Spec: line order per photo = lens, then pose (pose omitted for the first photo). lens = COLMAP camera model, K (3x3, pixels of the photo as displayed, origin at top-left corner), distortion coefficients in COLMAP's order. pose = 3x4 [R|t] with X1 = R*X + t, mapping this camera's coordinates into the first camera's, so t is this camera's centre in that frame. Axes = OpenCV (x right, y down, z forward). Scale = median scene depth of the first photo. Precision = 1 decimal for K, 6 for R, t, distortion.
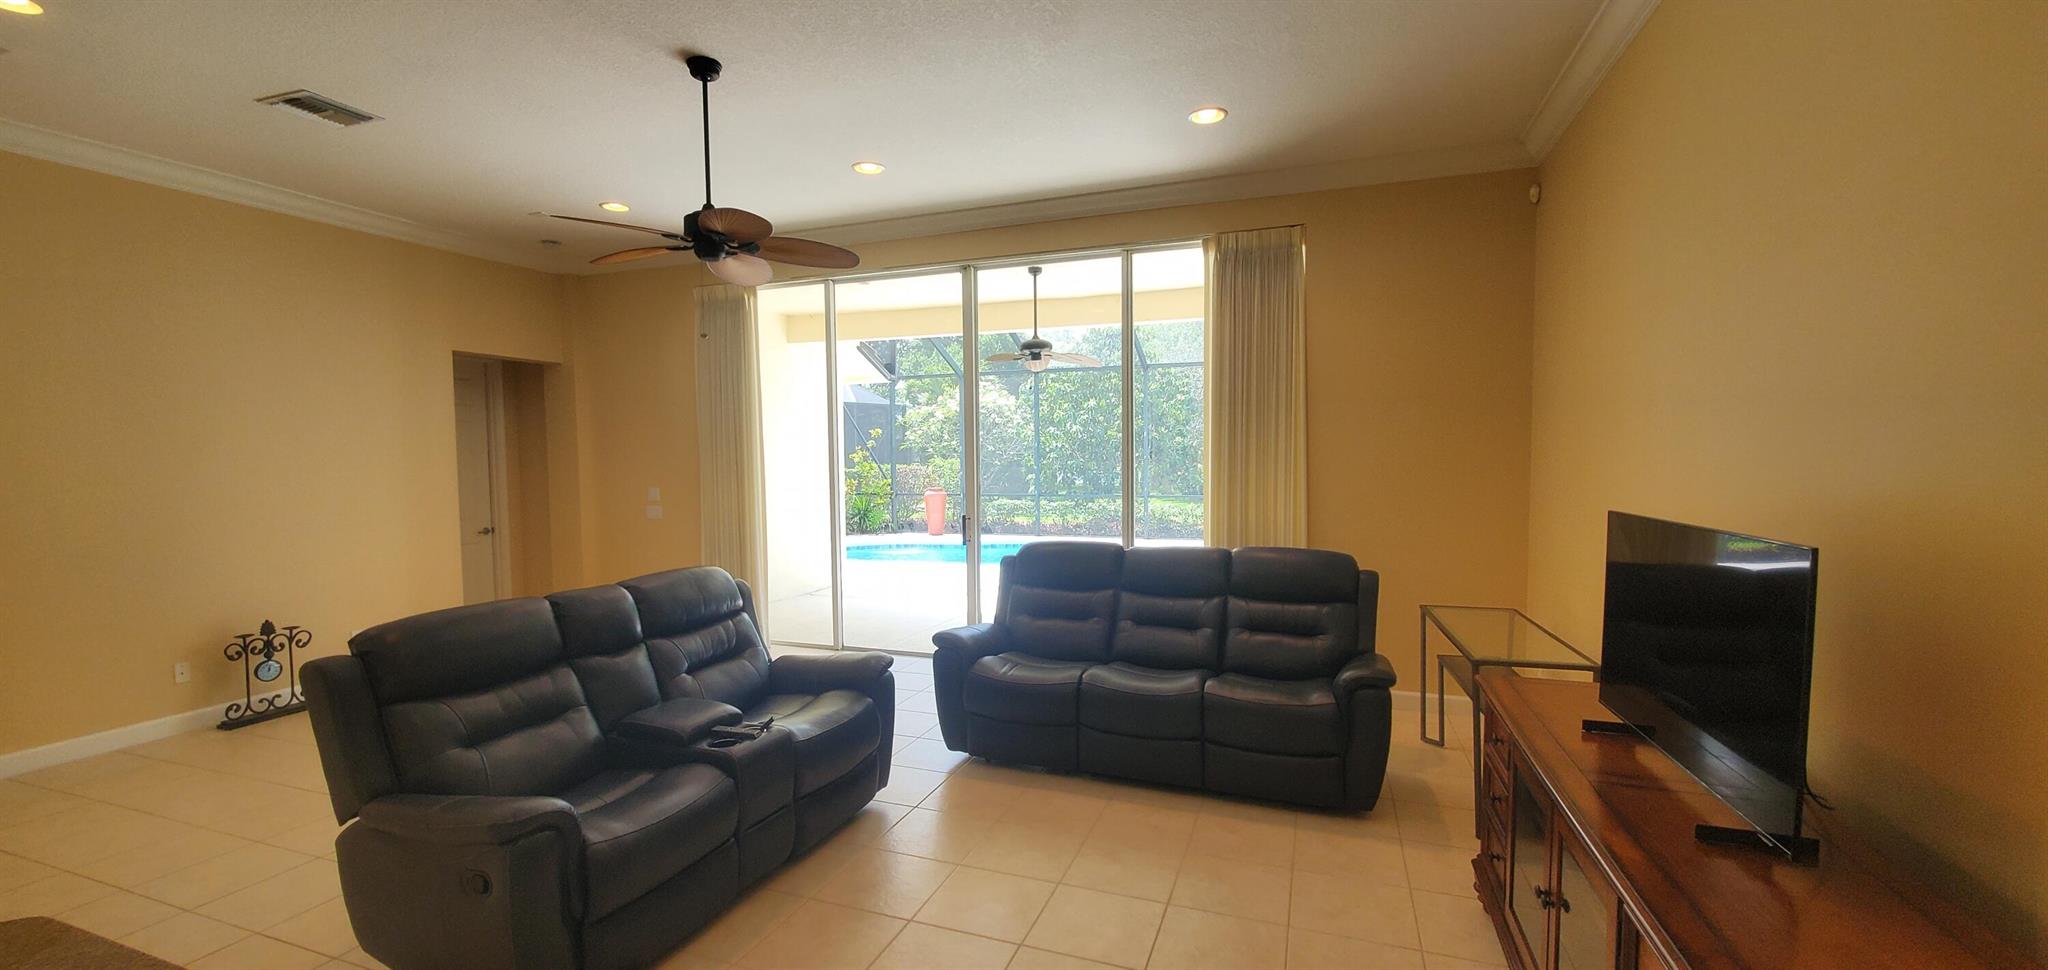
lens RADIAL K [[814.8, 0, 1022.3], [0, 814.8, 494.0], [0, 0, 1]] dist [-0.000015, -0.000395]
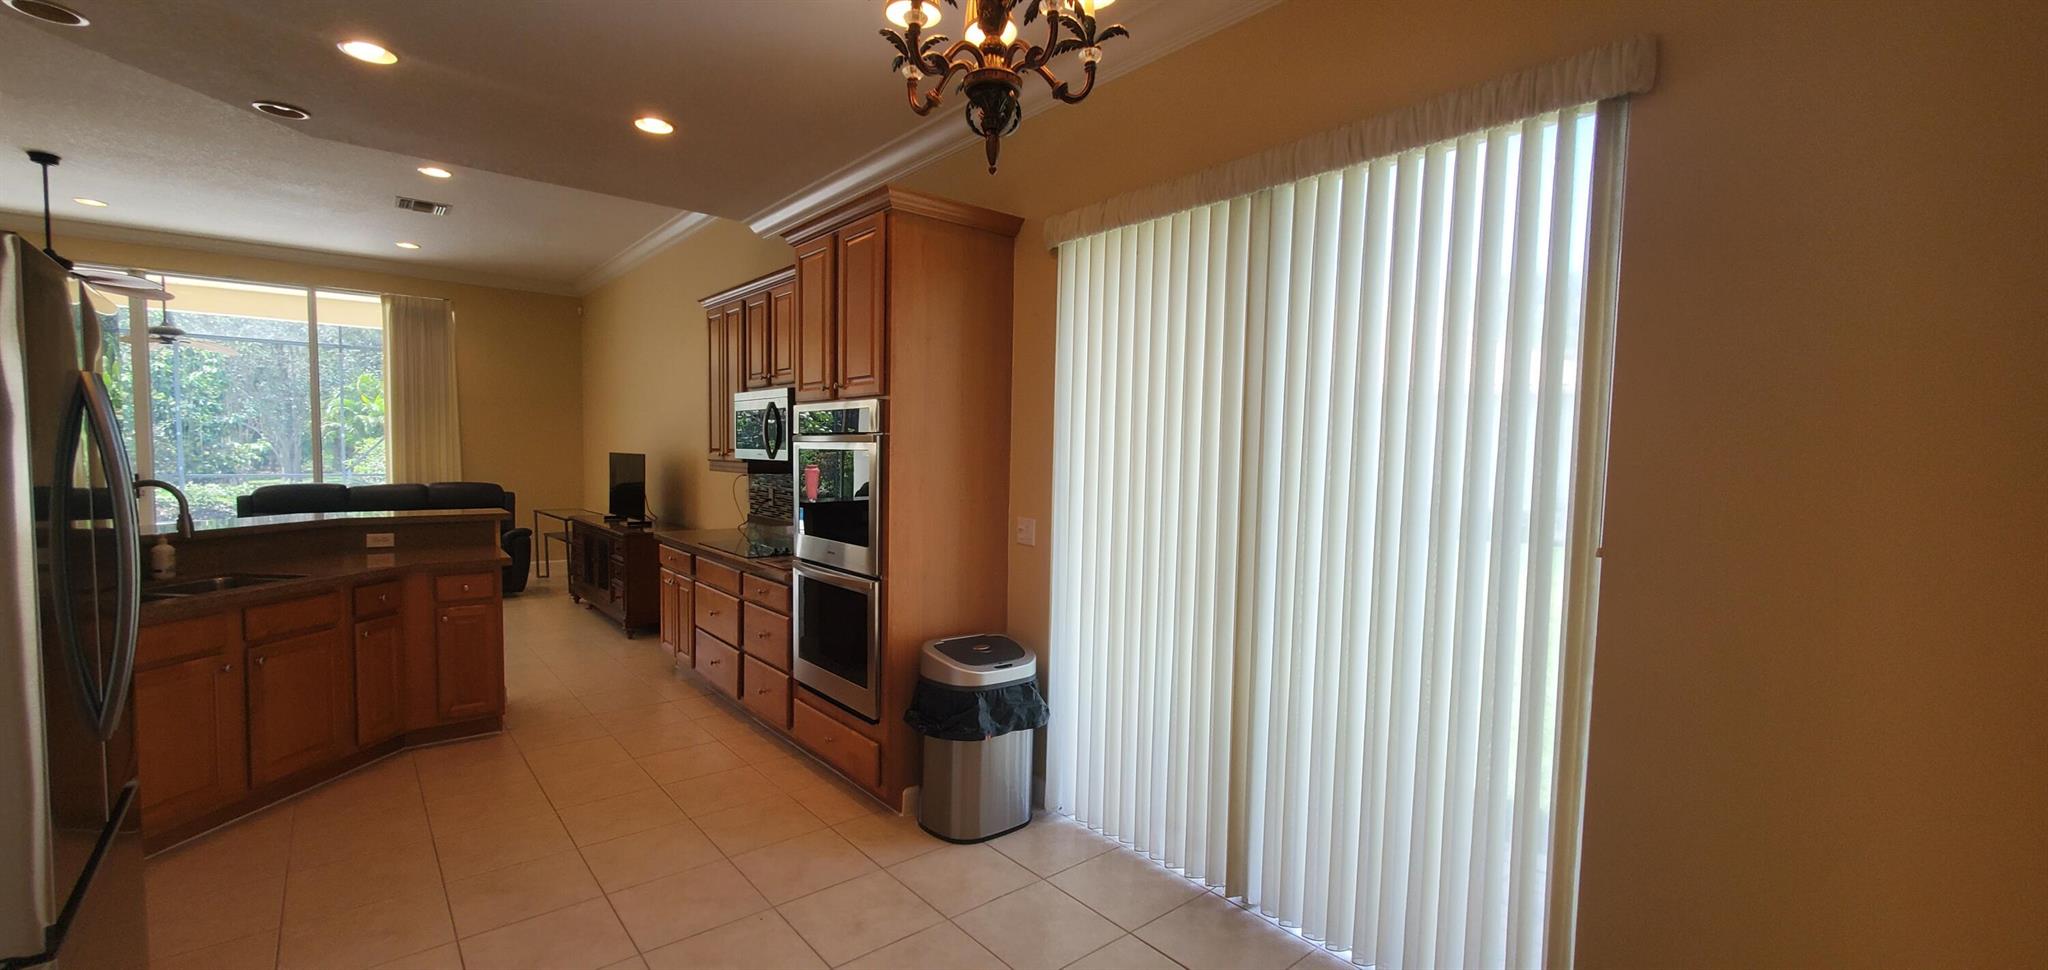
lens RADIAL K [[814.8, 0, 1022.3], [0, 814.8, 494.0], [0, 0, 1]] dist [-0.000015, -0.000395]
pose [[0.481118, -0.040824, 0.875705, -0.622641], [0.026532, 0.999136, 0.032001, 0.069330], [-0.876254, 0.007838, 0.481785, -0.941056]]
